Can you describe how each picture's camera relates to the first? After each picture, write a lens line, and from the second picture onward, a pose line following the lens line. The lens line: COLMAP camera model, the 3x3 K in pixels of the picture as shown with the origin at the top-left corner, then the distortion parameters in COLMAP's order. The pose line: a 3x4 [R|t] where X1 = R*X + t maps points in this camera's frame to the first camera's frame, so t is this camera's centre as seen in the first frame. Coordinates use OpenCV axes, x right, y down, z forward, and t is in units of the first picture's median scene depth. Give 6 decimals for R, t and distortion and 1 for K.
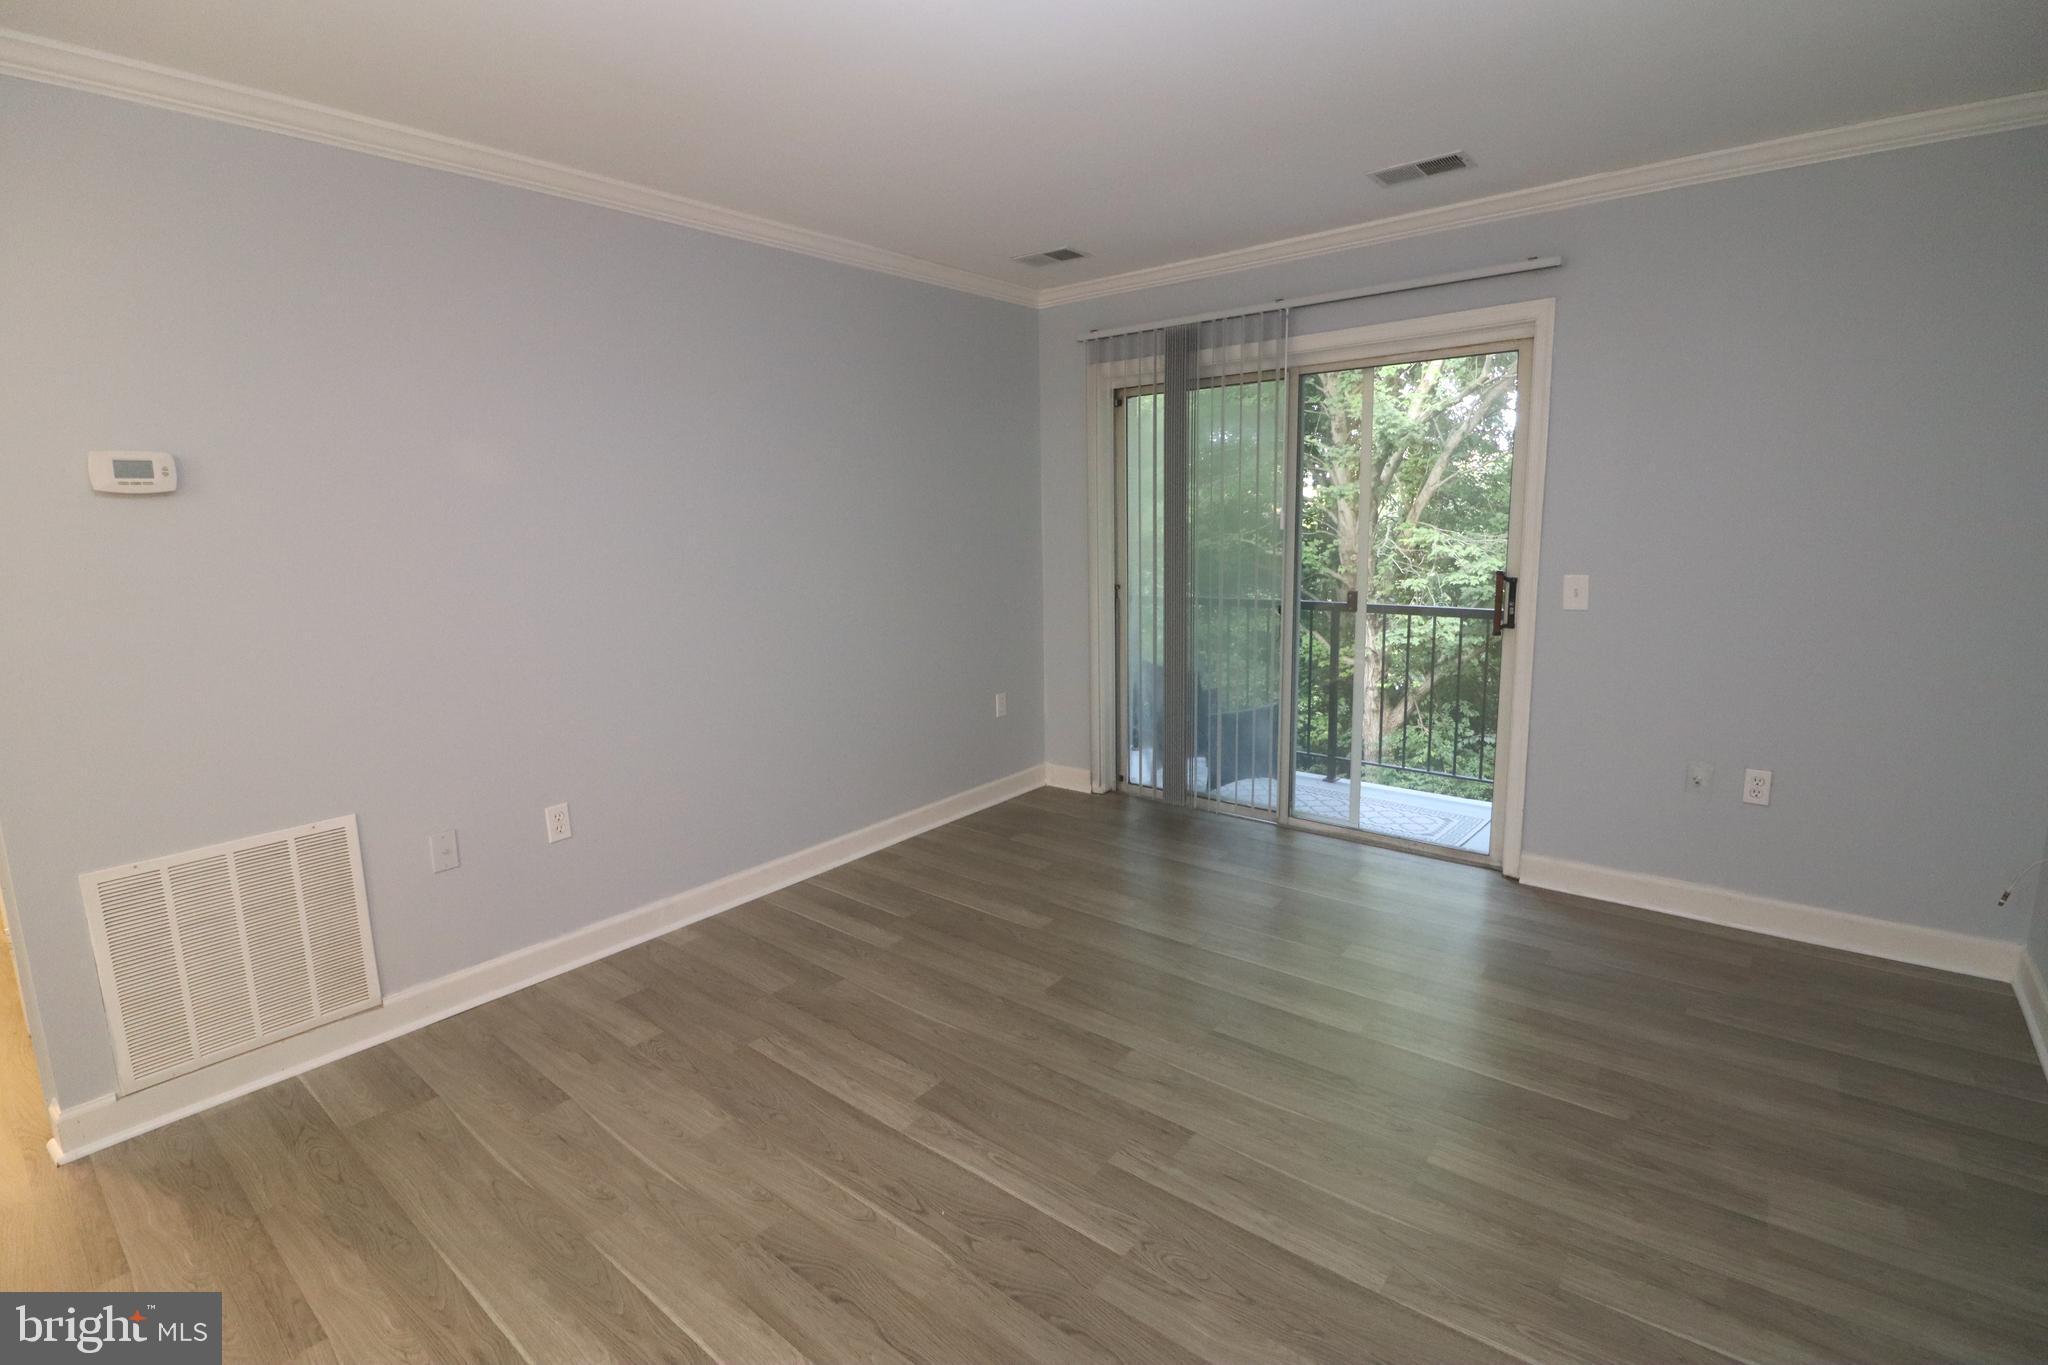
lens RADIAL K [[940.8, 0, 1019.5], [0, 940.8, 666.0], [0, 0, 1]] dist [-0.004932, -0.005771]
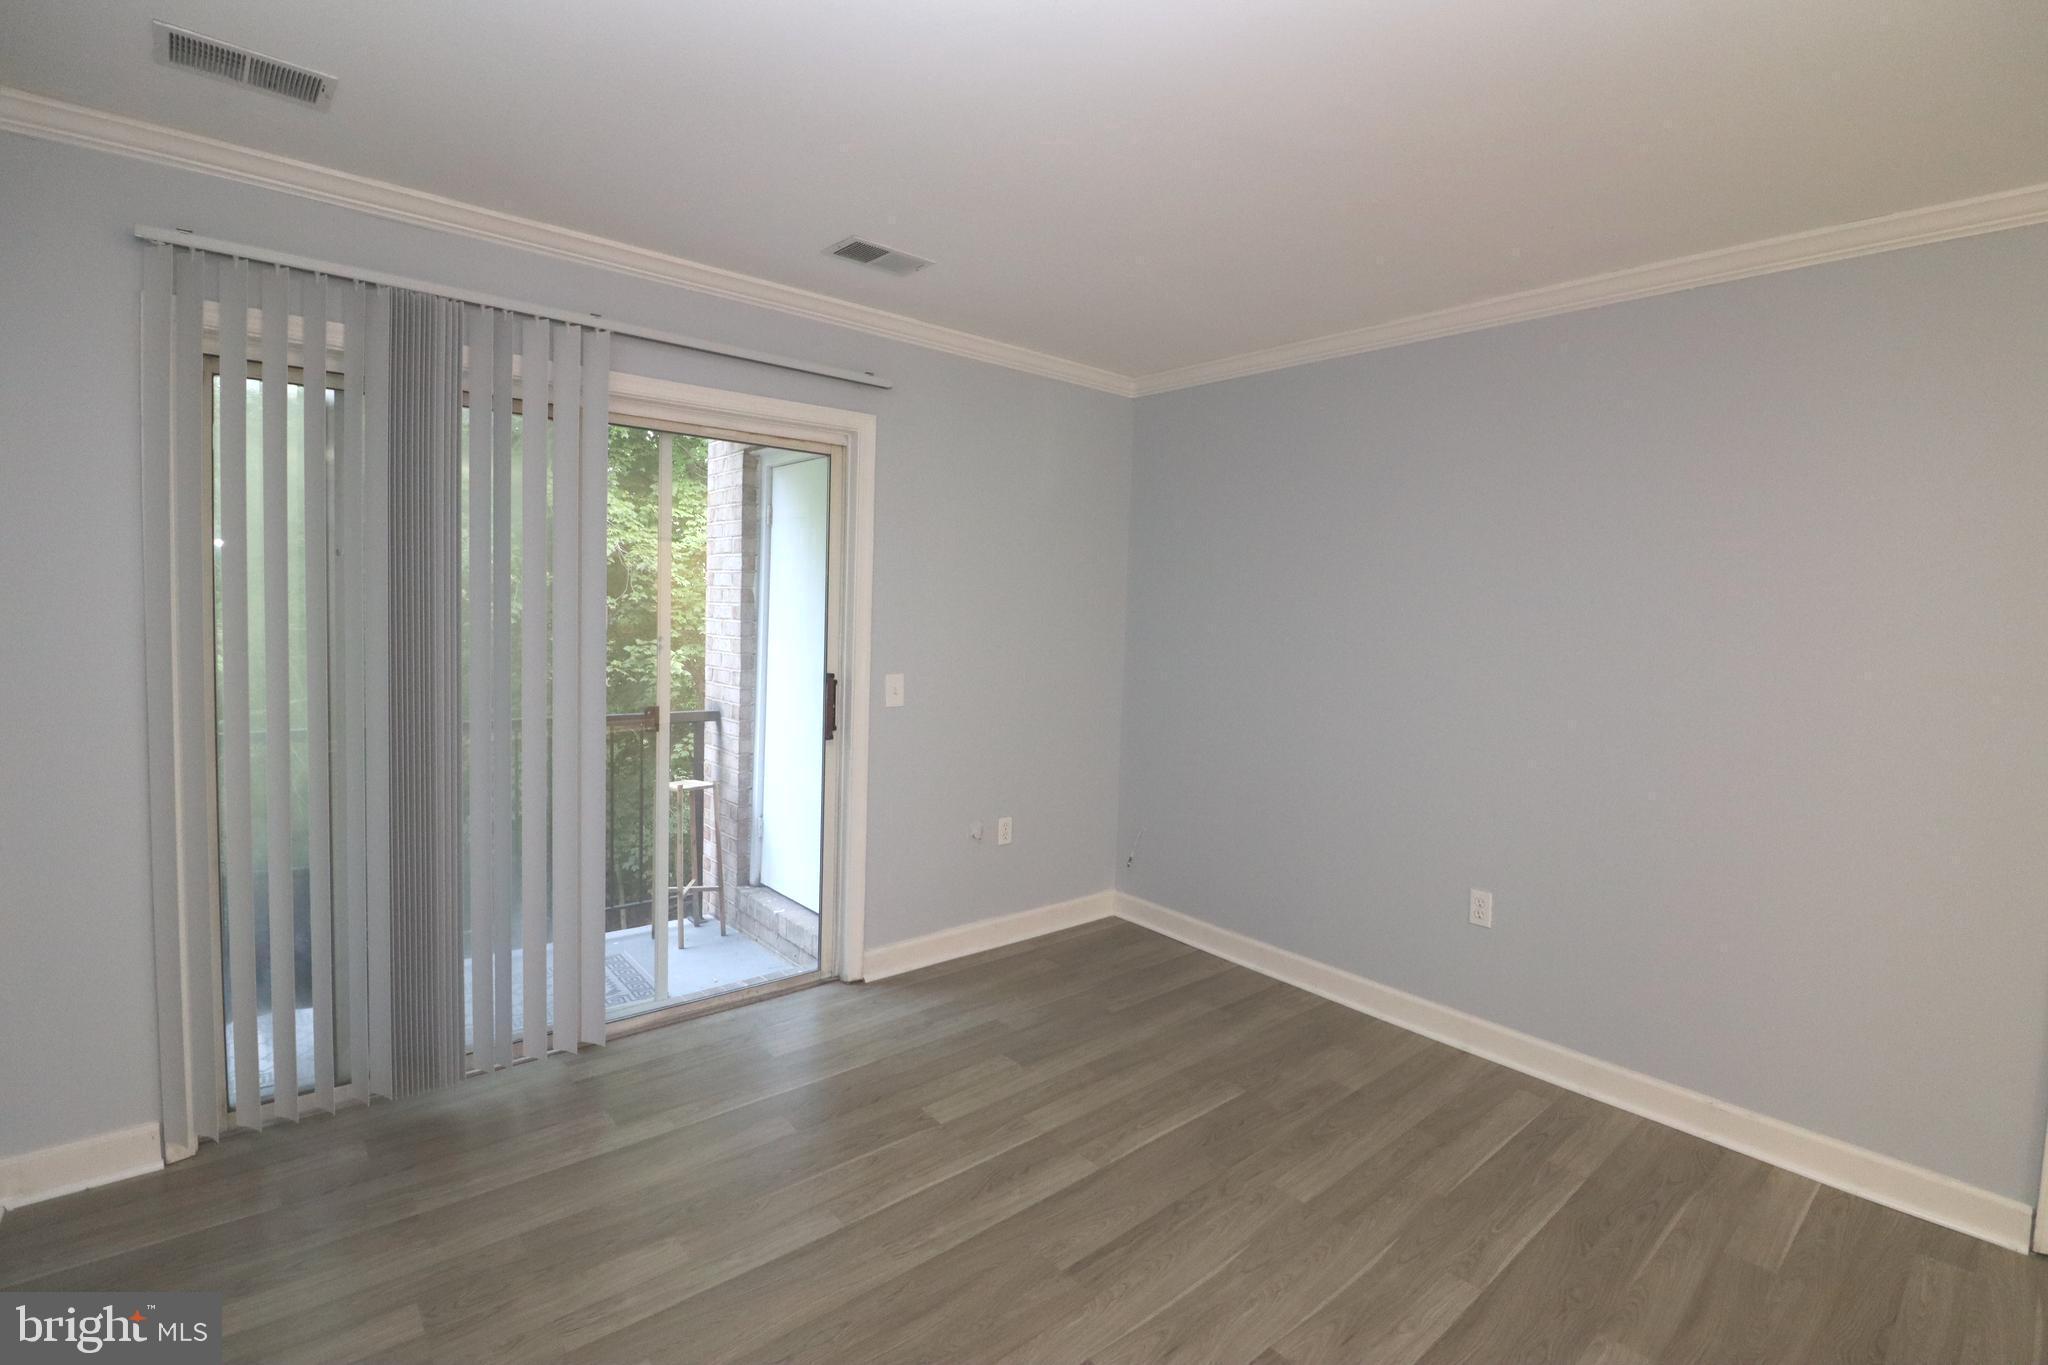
lens RADIAL K [[940.8, 0, 1027.4], [0, 940.8, 668.6], [0, 0, 1]] dist [-0.004932, -0.005771]
pose [[0.170279, -0.040491, 0.984564, -0.446059], [0.122234, 0.992306, 0.019669, -0.108103], [-0.977785, 0.116998, 0.173918, 0.669141]]
